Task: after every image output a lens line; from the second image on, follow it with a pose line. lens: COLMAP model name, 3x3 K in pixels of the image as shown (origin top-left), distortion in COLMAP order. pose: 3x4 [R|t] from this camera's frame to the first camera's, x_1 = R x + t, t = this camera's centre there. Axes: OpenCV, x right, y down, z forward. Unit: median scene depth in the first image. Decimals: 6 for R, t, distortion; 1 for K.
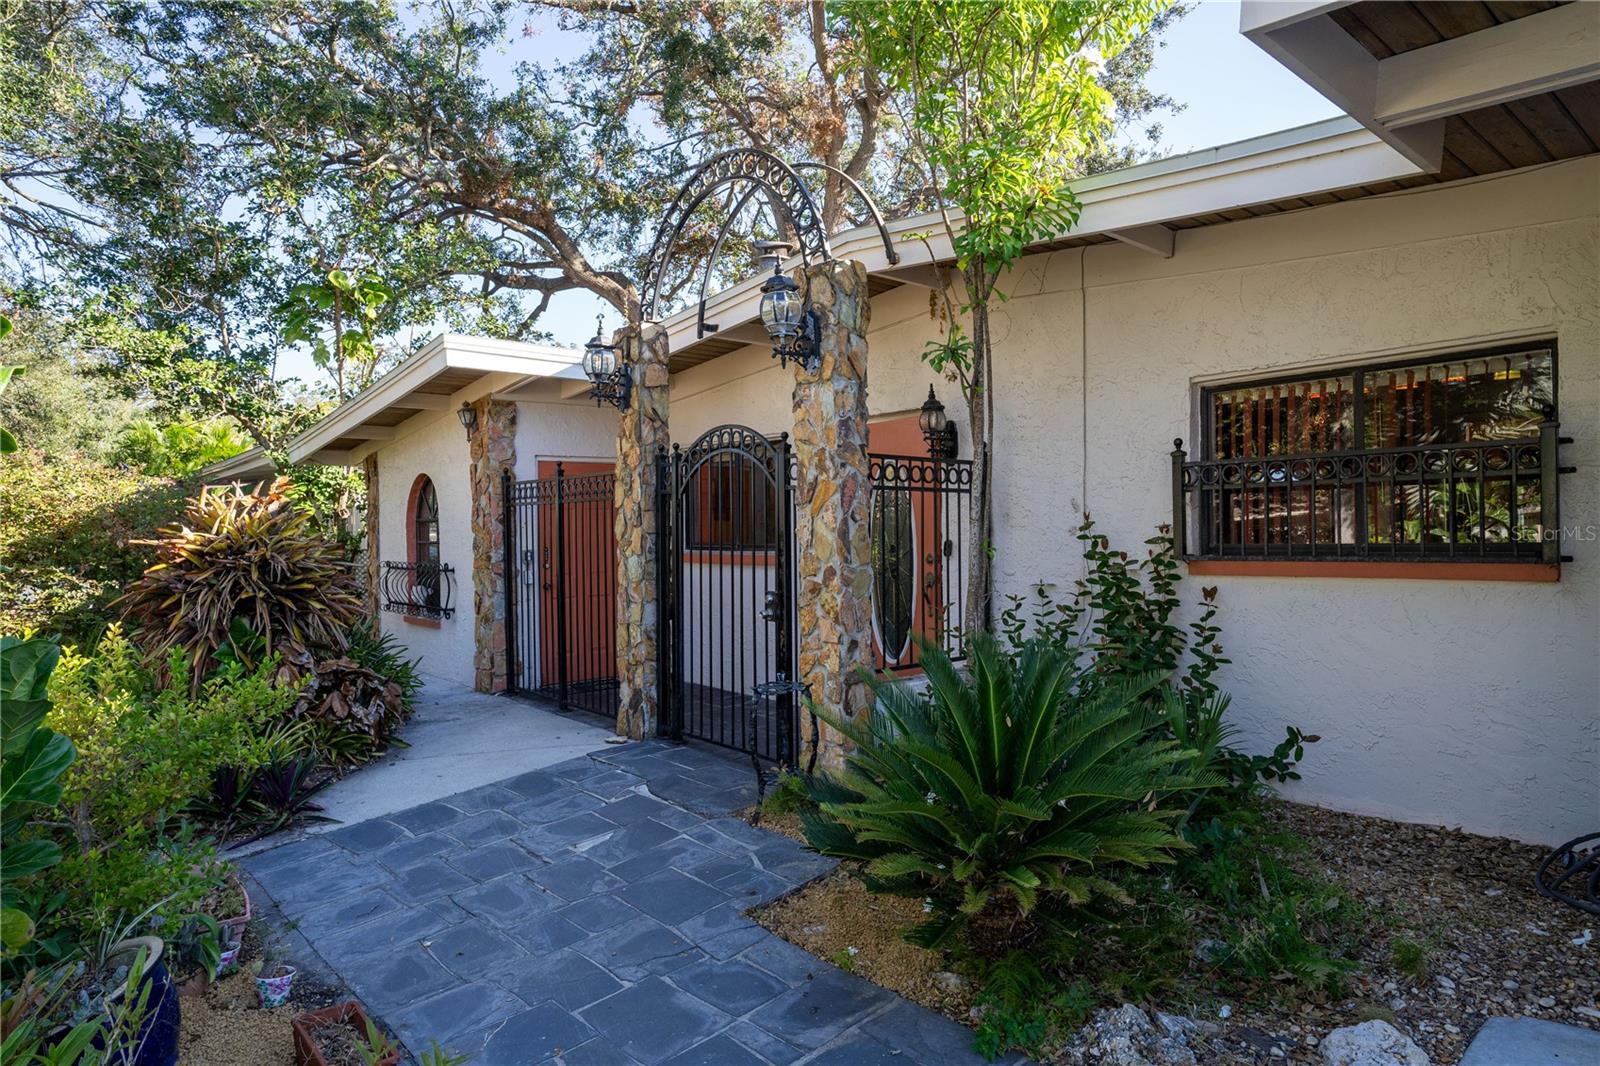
lens RADIAL K [[954.4, 0, 800.0], [0, 954.4, 533.0], [0, 0, 1]] dist [-0.035949, 0.051462]
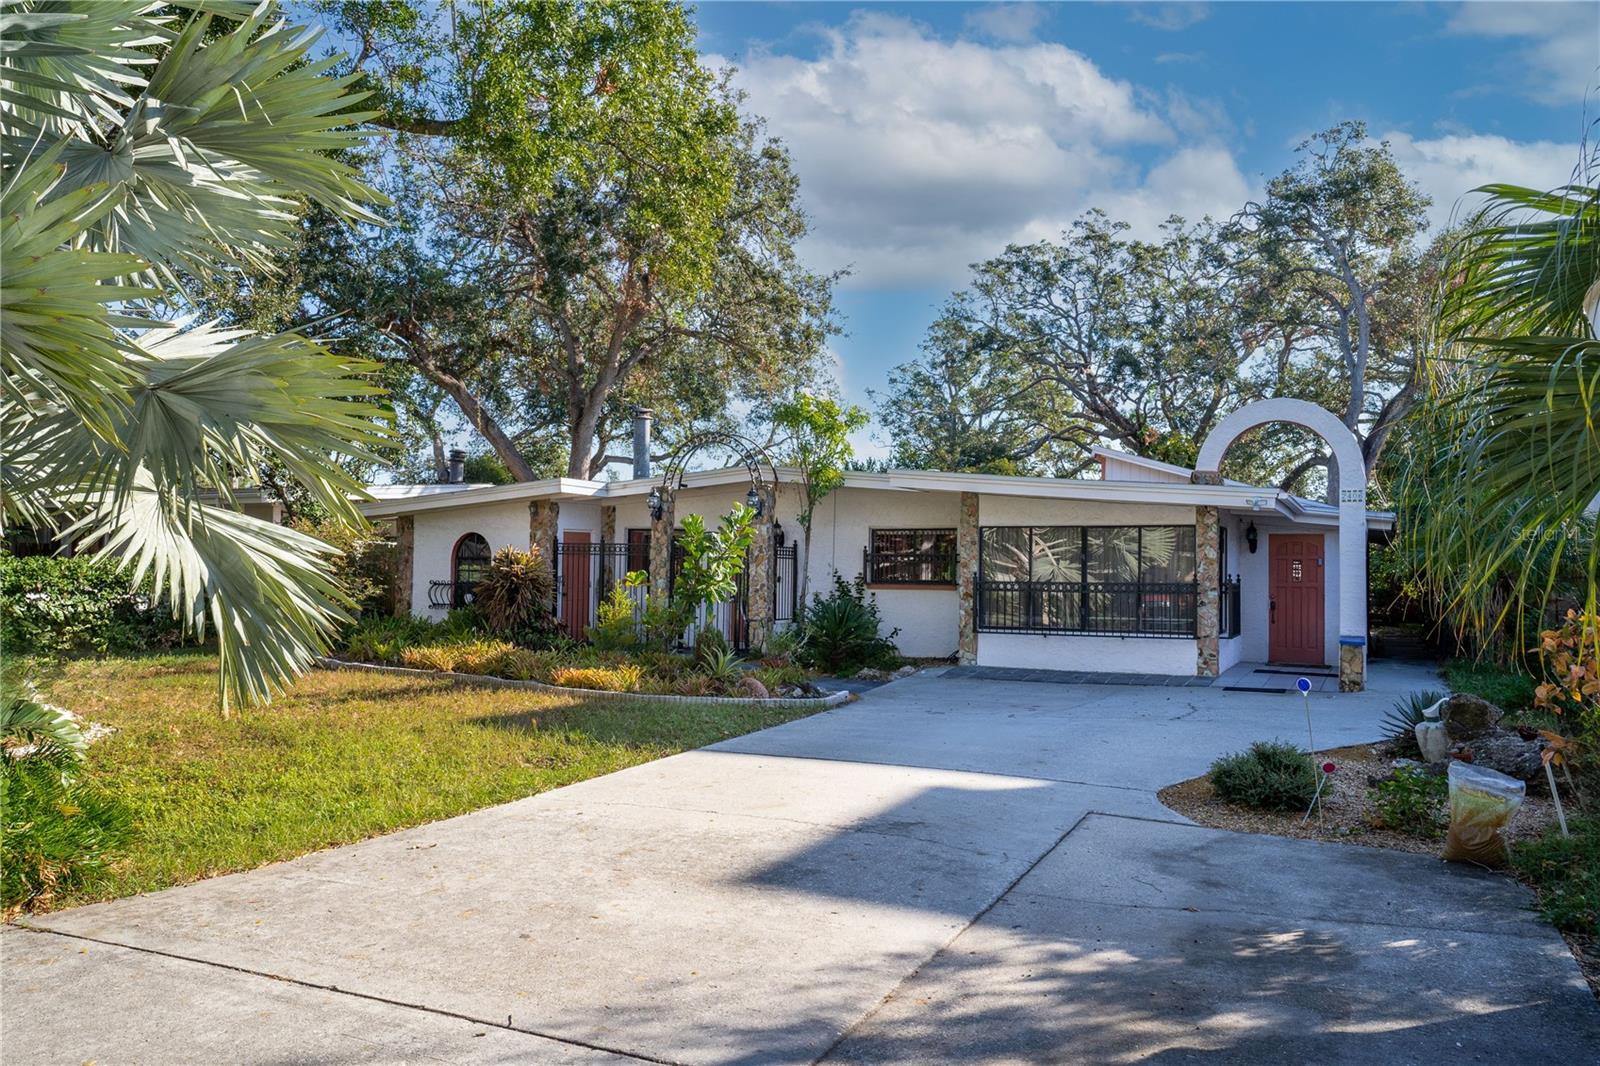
lens RADIAL K [[1258.2, 0, 800.0], [0, 1258.2, 533.0], [0, 0, 1]] dist [-0.002364, -0.000272]
pose [[0.926926, 0.039228, 0.373188, -1.373525], [-0.026918, 0.998910, -0.038144, 0.024203], [-0.374277, 0.025311, 0.926971, -2.816119]]
